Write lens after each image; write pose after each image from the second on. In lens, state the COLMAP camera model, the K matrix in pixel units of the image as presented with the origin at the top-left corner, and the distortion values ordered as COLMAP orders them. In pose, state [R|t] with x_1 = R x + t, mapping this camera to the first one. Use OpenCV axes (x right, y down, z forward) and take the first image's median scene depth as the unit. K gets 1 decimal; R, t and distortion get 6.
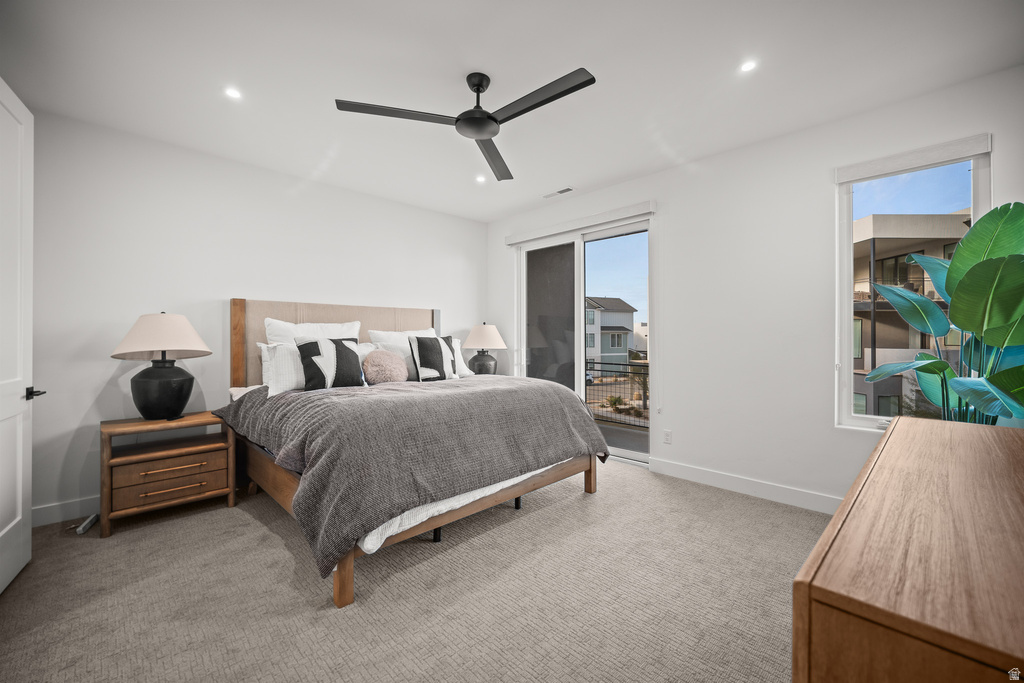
lens RADIAL K [[419.2, 0, 518.4], [0, 419.2, 341.3], [0, 0, 1]] dist [-0.005565, 0.000594]
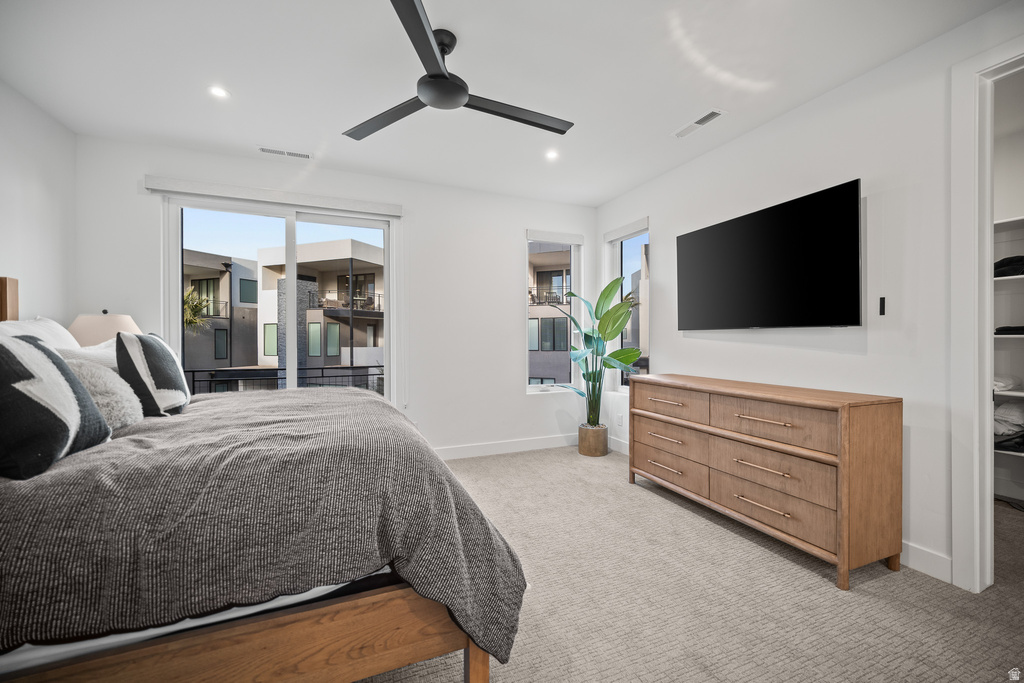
lens RADIAL K [[419.2, 0, 521.2], [0, 419.2, 348.3], [0, 0, 1]] dist [-0.005565, 0.000594]
pose [[0.359316, -0.019635, 0.933009, -0.073008], [0.006618, 0.999807, 0.018492, 0.000099], [-0.933192, -0.000470, 0.359377, 0.046006]]
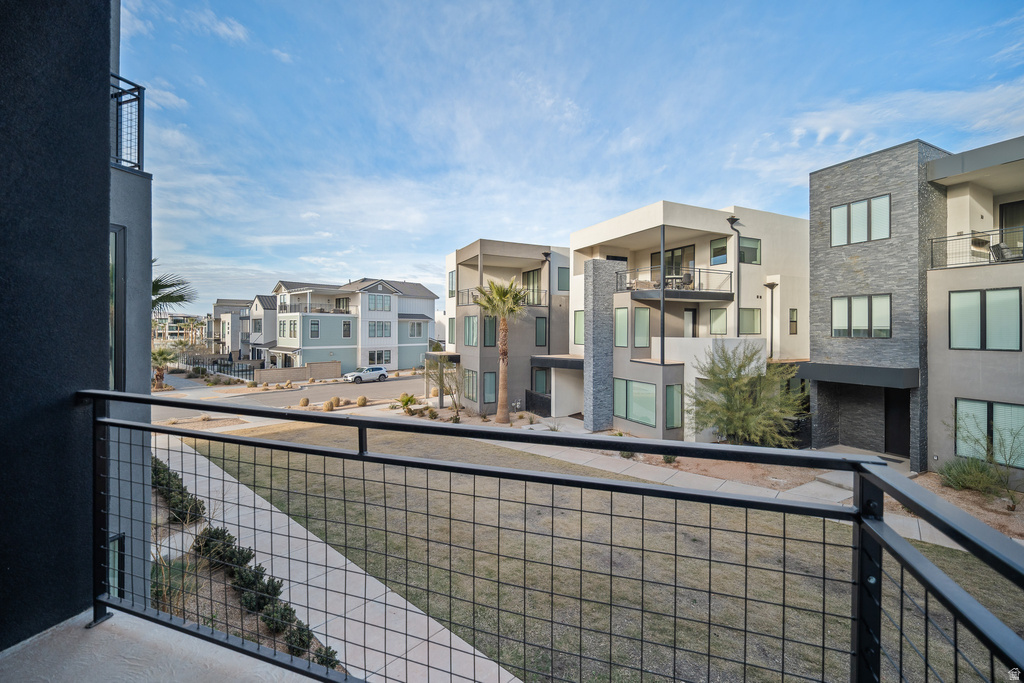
lens RADIAL K [[419.2, 0, 514.5], [0, 419.2, 324.8], [0, 0, 1]] dist [-0.005565, 0.000594]
pose [[0.903471, 0.008298, 0.428569, 0.063269], [-0.002357, 0.999894, -0.014393, 0.001285], [-0.428643, 0.011993, 0.903394, 0.144591]]
